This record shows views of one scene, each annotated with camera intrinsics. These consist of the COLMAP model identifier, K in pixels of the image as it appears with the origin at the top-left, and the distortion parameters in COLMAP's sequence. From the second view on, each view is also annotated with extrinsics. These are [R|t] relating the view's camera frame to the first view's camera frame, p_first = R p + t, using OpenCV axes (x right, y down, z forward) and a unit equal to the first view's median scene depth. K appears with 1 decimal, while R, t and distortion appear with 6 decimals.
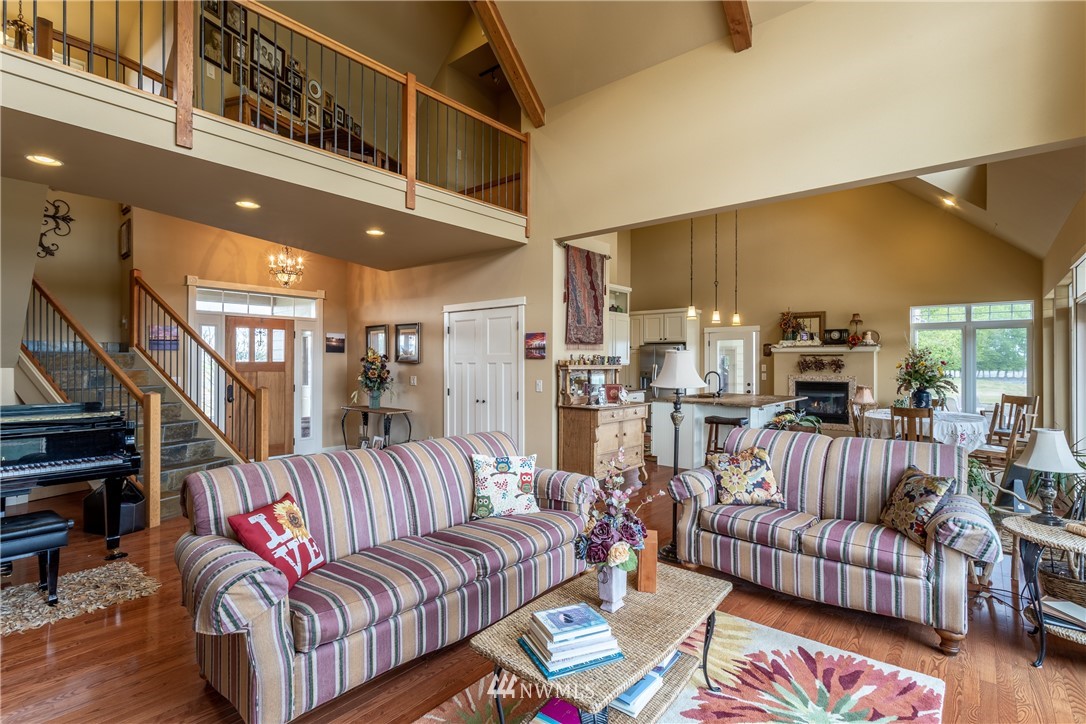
lens RADIAL K [[524.5, 0, 543.0], [0, 524.5, 362.0], [0, 0, 1]] dist [0.002938, 0.000299]
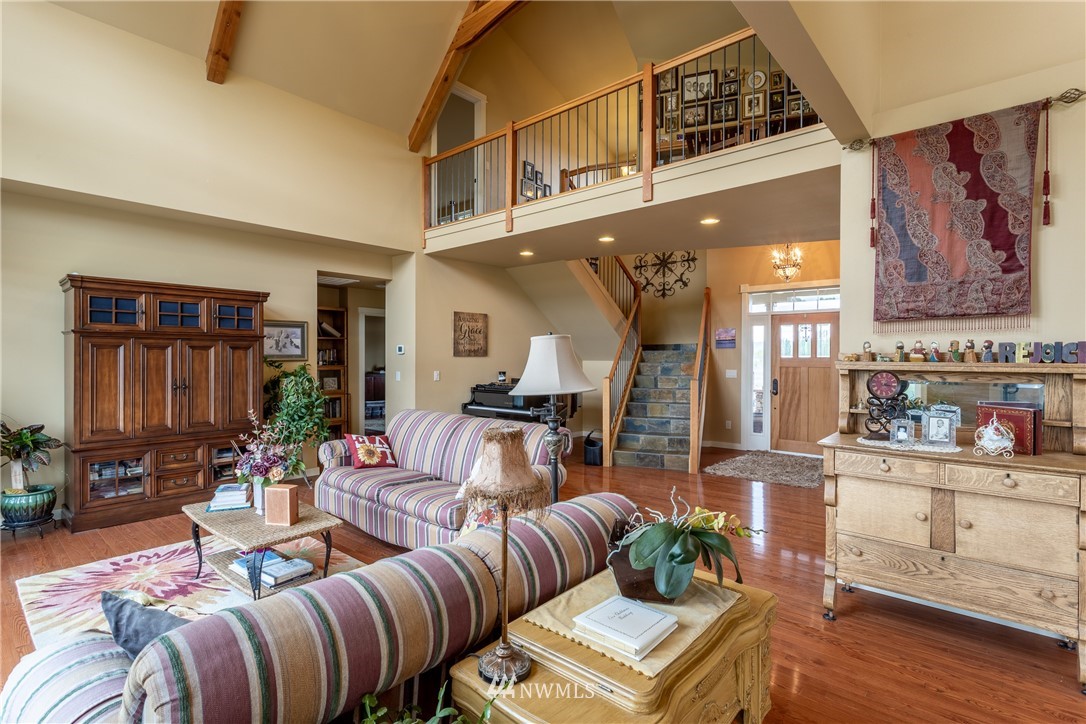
lens RADIAL K [[524.5, 0, 543.0], [0, 524.5, 362.0], [0, 0, 1]] dist [0.002938, 0.000299]
pose [[-0.032819, 0.007794, -0.999431, 0.559429], [-0.000112, 0.999970, 0.007802, 0.000952], [0.999461, 0.000368, -0.032817, 0.625370]]
